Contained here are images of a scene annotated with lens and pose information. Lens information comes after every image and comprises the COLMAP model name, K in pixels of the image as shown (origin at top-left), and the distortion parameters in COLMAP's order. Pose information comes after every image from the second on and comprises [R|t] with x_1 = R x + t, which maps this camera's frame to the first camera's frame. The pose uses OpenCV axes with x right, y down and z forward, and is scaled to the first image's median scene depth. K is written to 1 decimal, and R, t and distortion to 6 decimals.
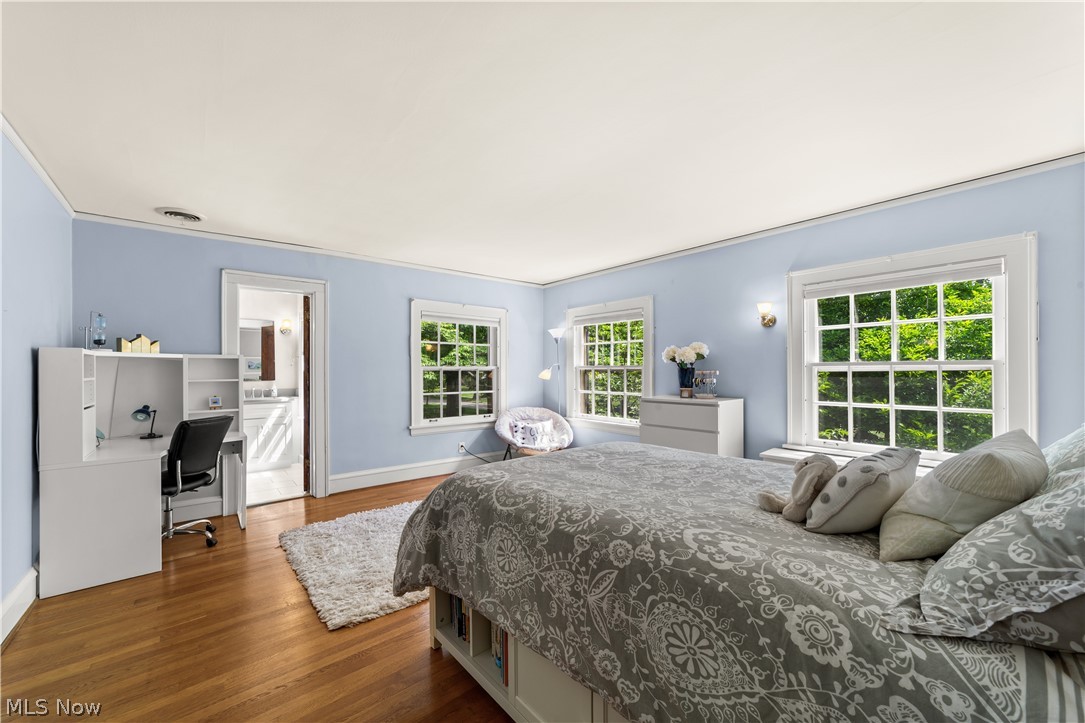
lens RADIAL K [[417.5, 0, 545.9], [0, 417.5, 367.8], [0, 0, 1]] dist [-0.001597, 0.004540]
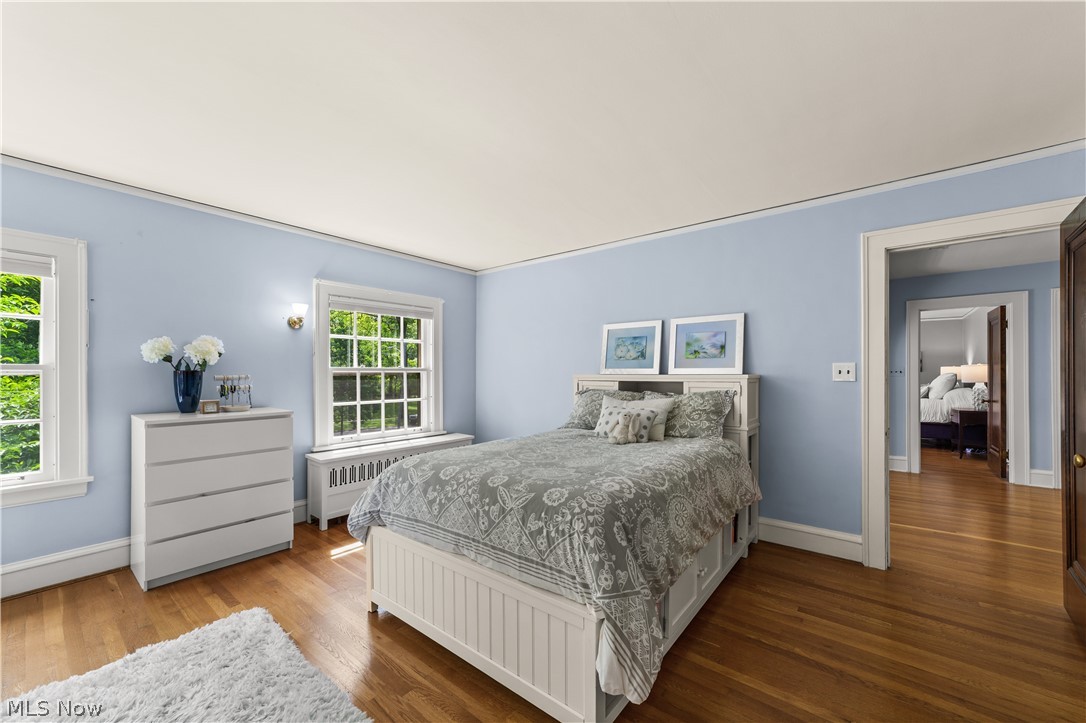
lens RADIAL K [[417.9, 0, 538.9], [0, 417.9, 370.1], [0, 0, 1]] dist [-0.001597, 0.004540]
pose [[-0.154587, 0.005771, 0.987962, -0.537053], [0.000070, 0.999983, -0.005831, 0.001513], [-0.987979, -0.000832, -0.154585, 0.666351]]
